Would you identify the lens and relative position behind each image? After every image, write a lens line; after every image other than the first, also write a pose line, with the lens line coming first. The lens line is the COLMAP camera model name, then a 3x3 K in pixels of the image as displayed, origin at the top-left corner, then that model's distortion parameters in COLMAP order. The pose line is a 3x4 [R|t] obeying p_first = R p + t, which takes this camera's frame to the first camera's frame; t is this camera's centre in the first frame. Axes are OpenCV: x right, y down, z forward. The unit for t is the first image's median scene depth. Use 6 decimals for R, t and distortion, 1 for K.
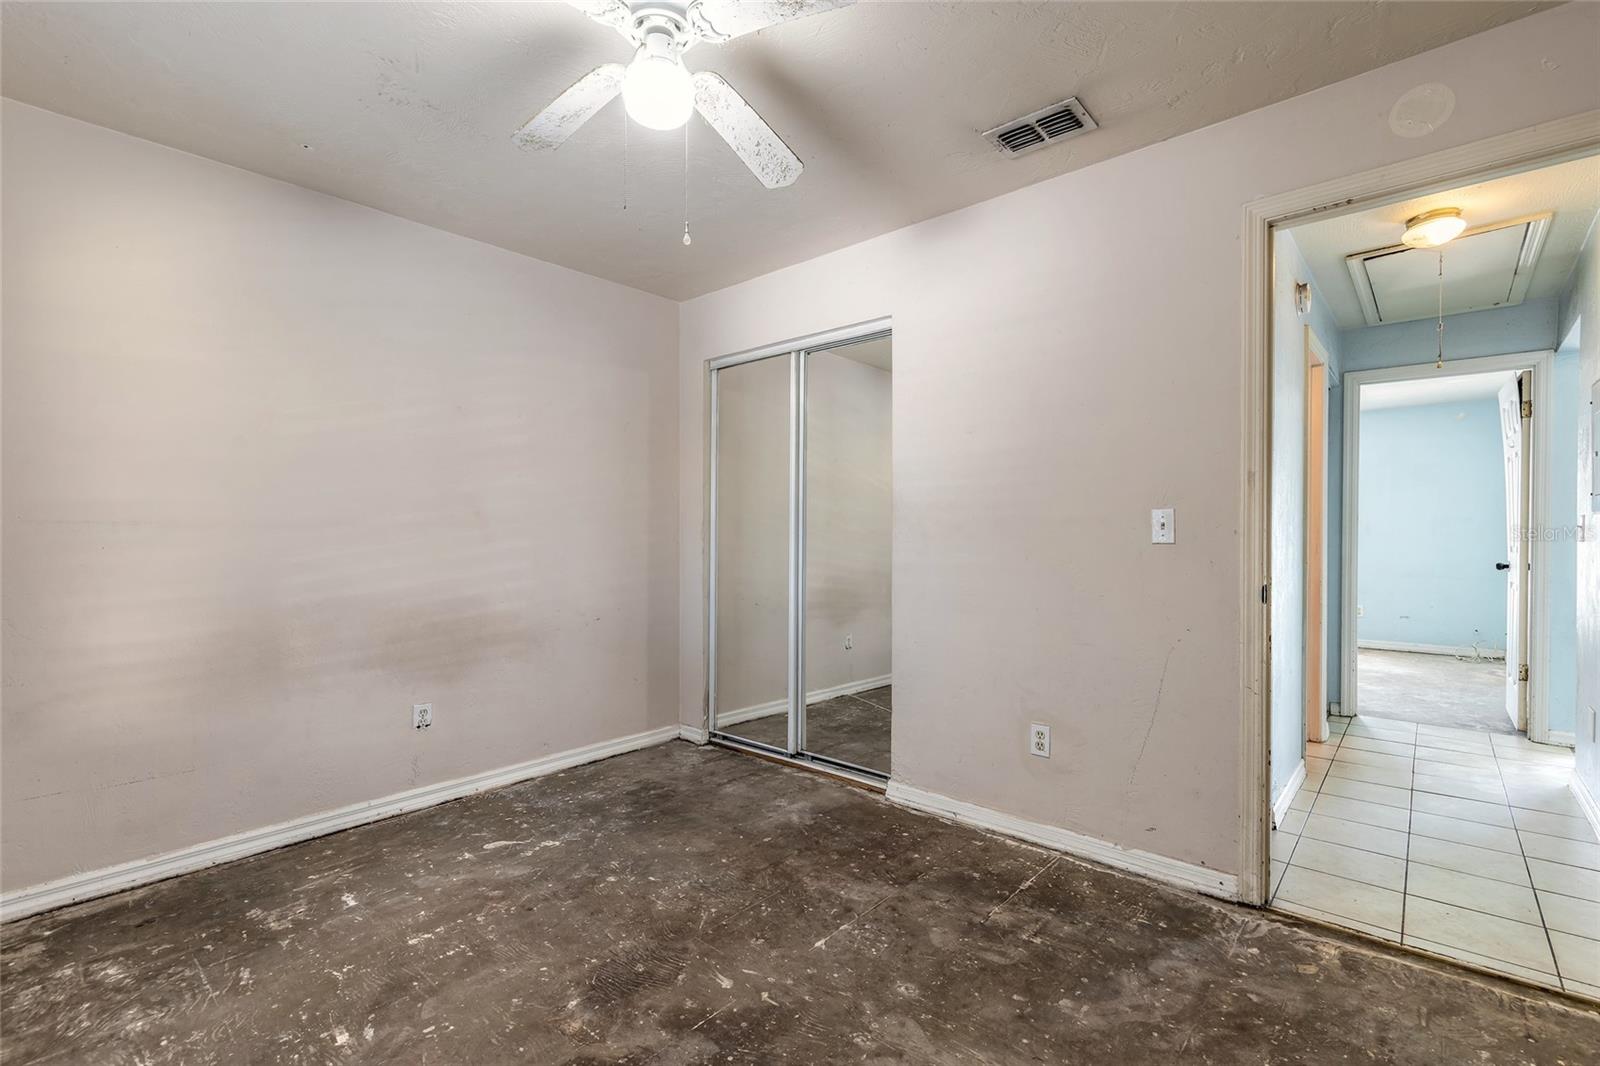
lens RADIAL K [[712.8, 0, 795.5], [0, 712.8, 534.7], [0, 0, 1]] dist [0.007137, -0.000690]
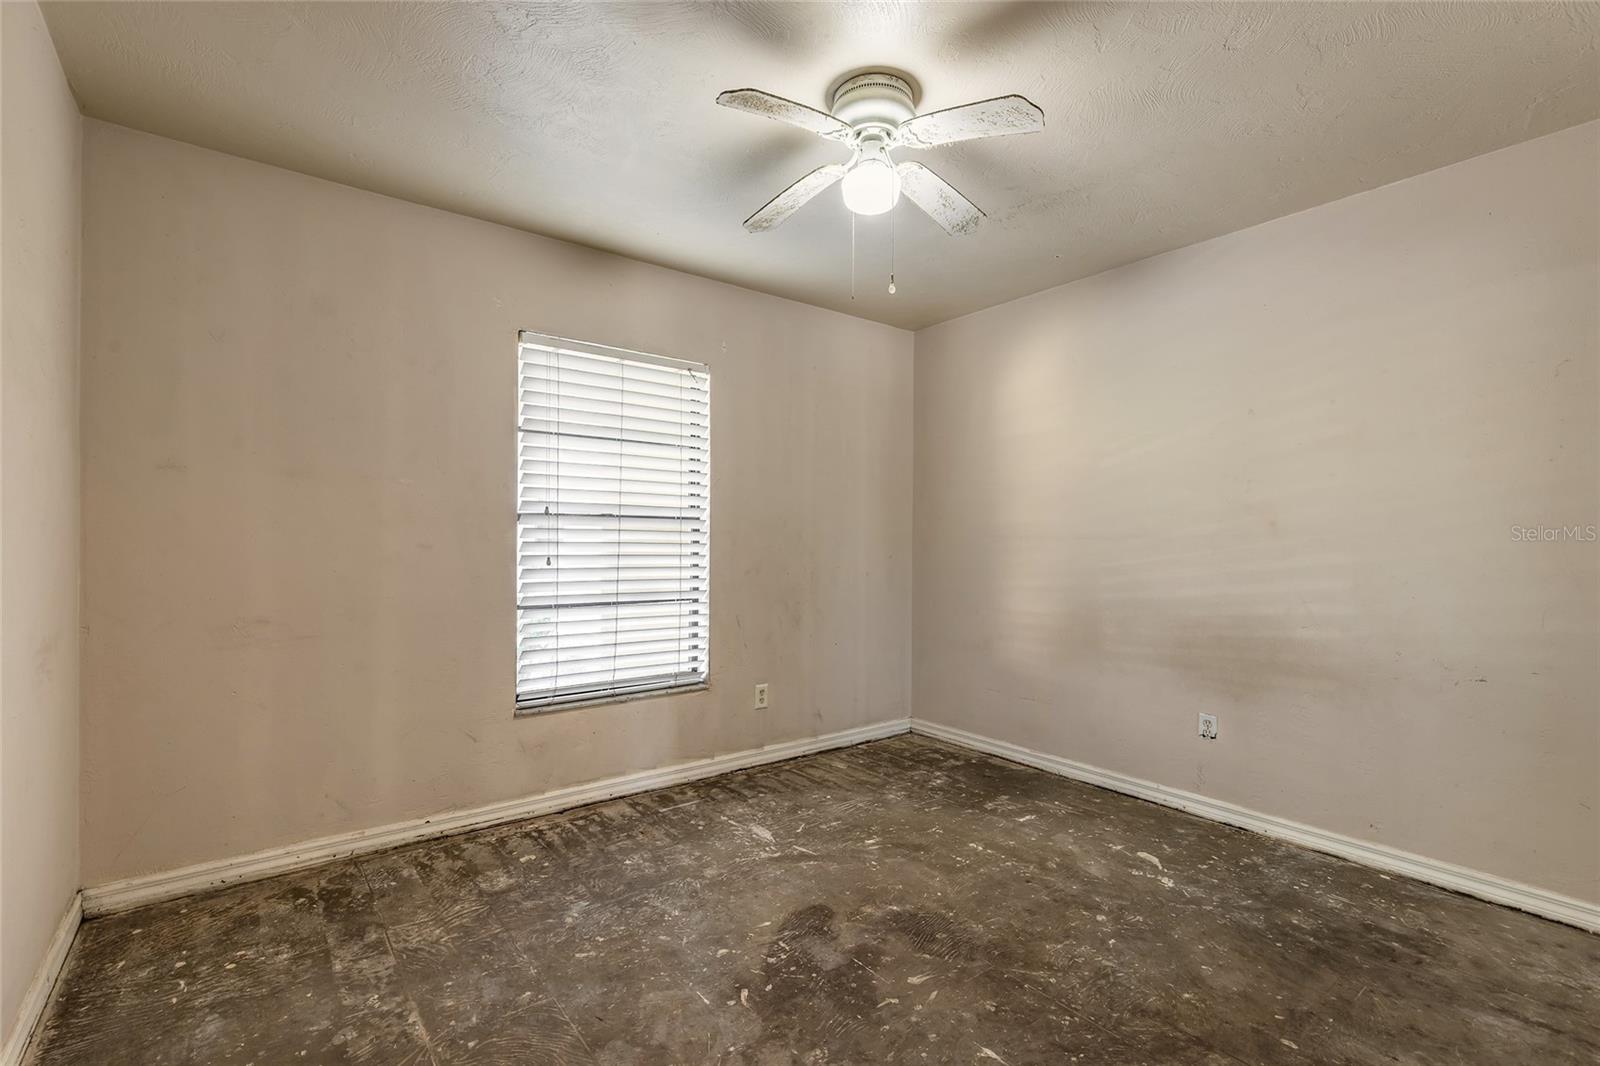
lens RADIAL K [[712.8, 0, 795.8], [0, 712.8, 533.6], [0, 0, 1]] dist [0.007137, -0.000690]
pose [[-0.180147, -0.008098, -0.983606, 0.657963], [-0.007879, 0.999946, -0.006789, -0.007501], [0.983608, 0.006527, -0.180201, 0.695075]]
